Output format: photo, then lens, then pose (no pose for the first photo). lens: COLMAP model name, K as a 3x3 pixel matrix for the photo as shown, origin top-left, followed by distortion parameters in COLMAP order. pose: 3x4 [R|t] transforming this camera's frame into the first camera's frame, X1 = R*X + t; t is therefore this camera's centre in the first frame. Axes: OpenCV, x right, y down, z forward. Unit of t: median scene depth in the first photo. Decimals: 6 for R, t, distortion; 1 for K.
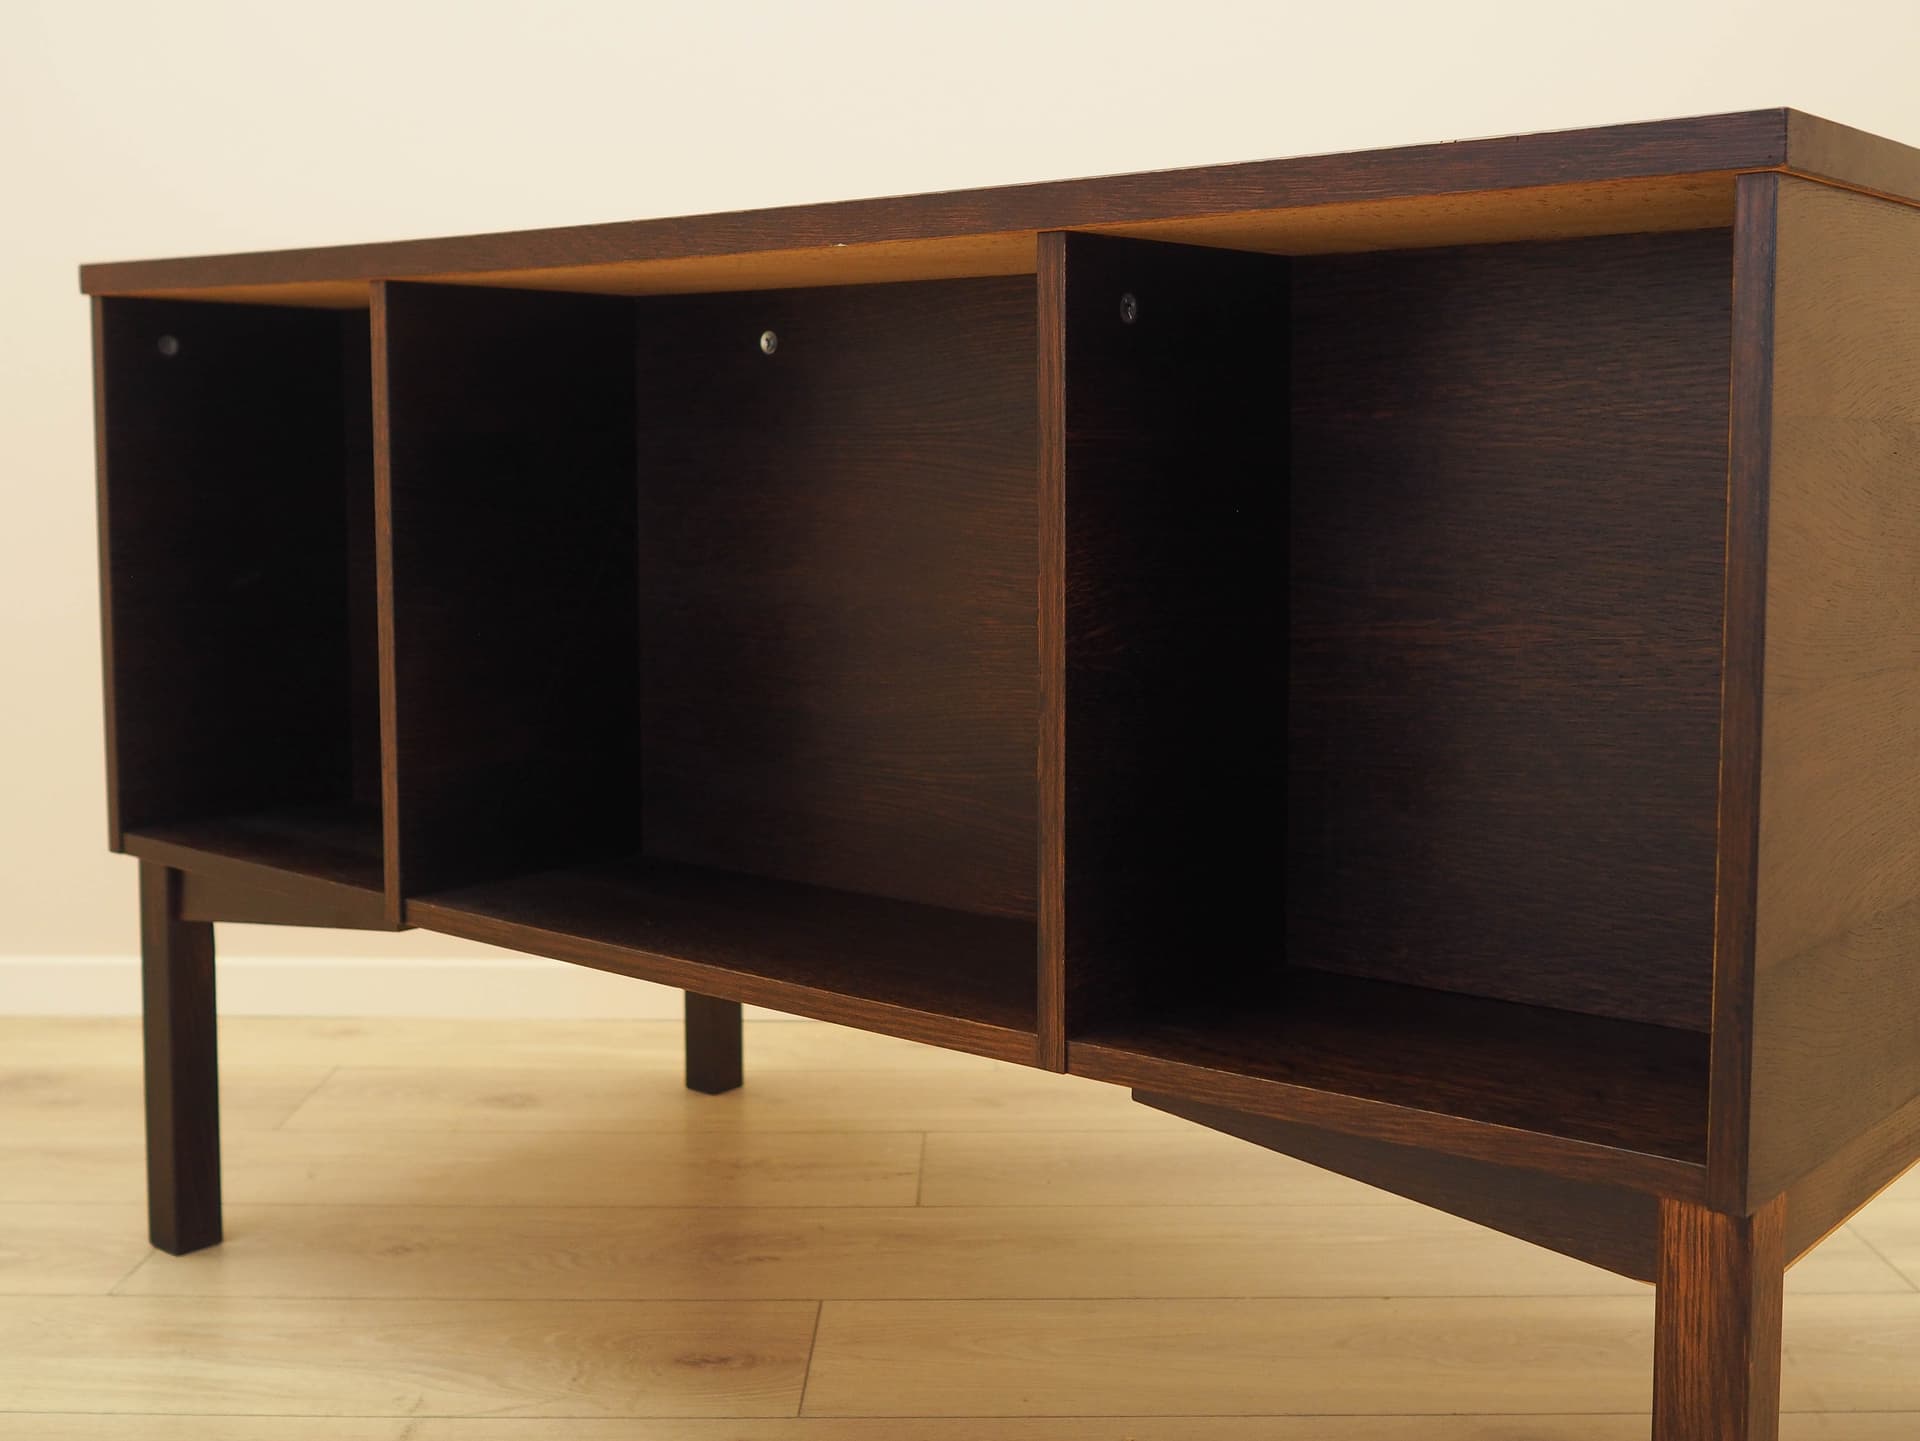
lens RADIAL K [[2162.2, 0, 977.3], [0, 2162.2, 733.0], [0, 0, 1]] dist [-0.011167, -0.025811]
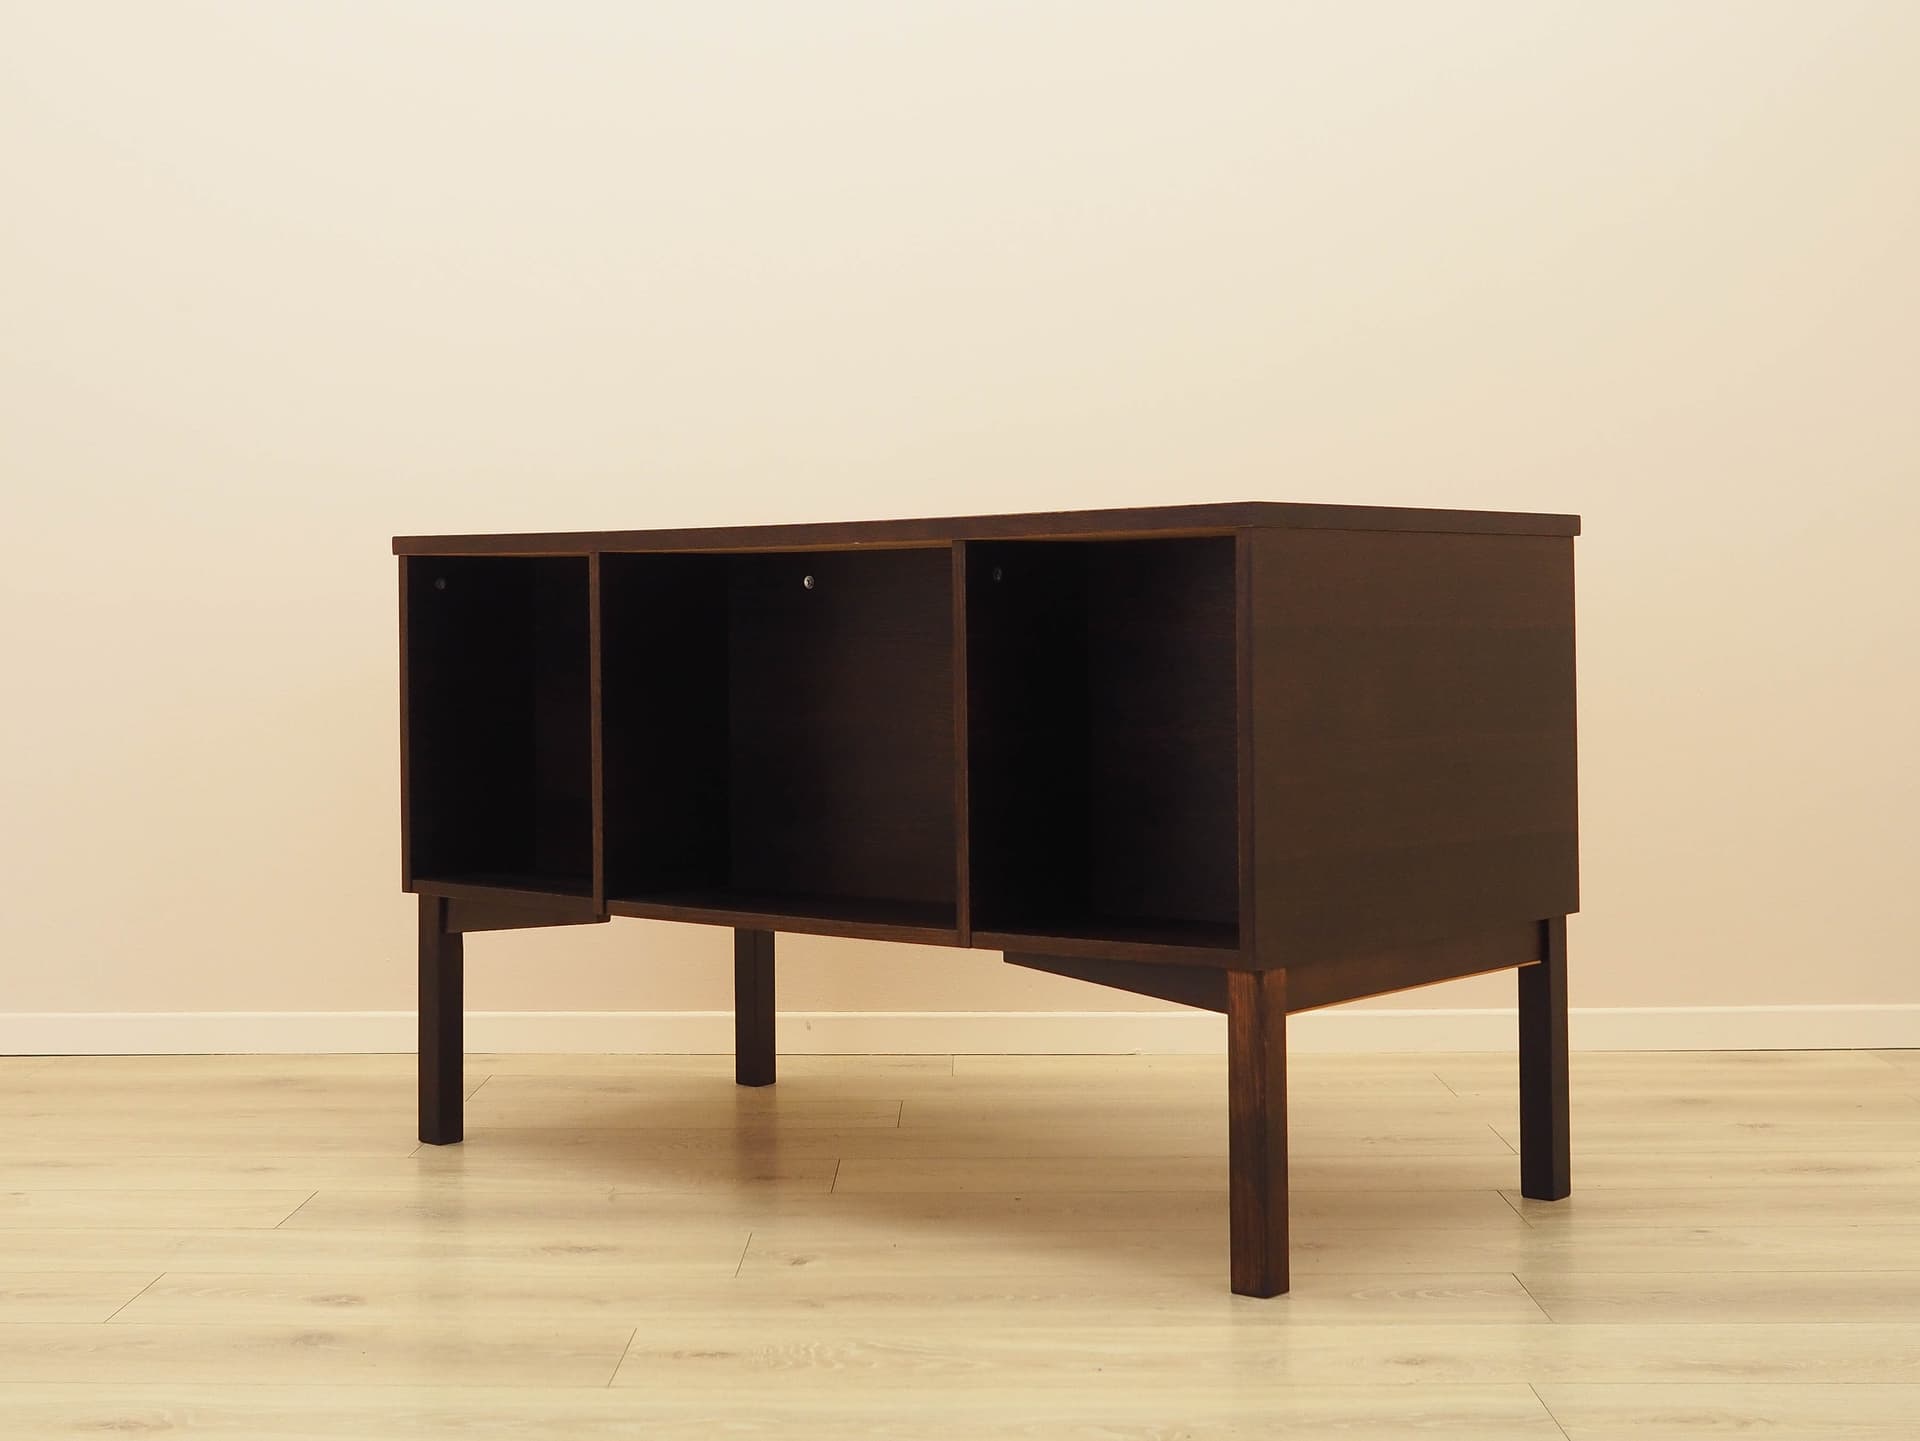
lens RADIAL K [[2162.2, 0, 977.3], [0, 2162.2, 733.0], [0, 0, 1]] dist [-0.011167, -0.025811]
pose [[0.999903, -0.009940, 0.009780, 0.027929], [0.010734, 0.996341, -0.084791, 0.121046], [-0.008901, 0.084888, 0.996351, -0.984453]]
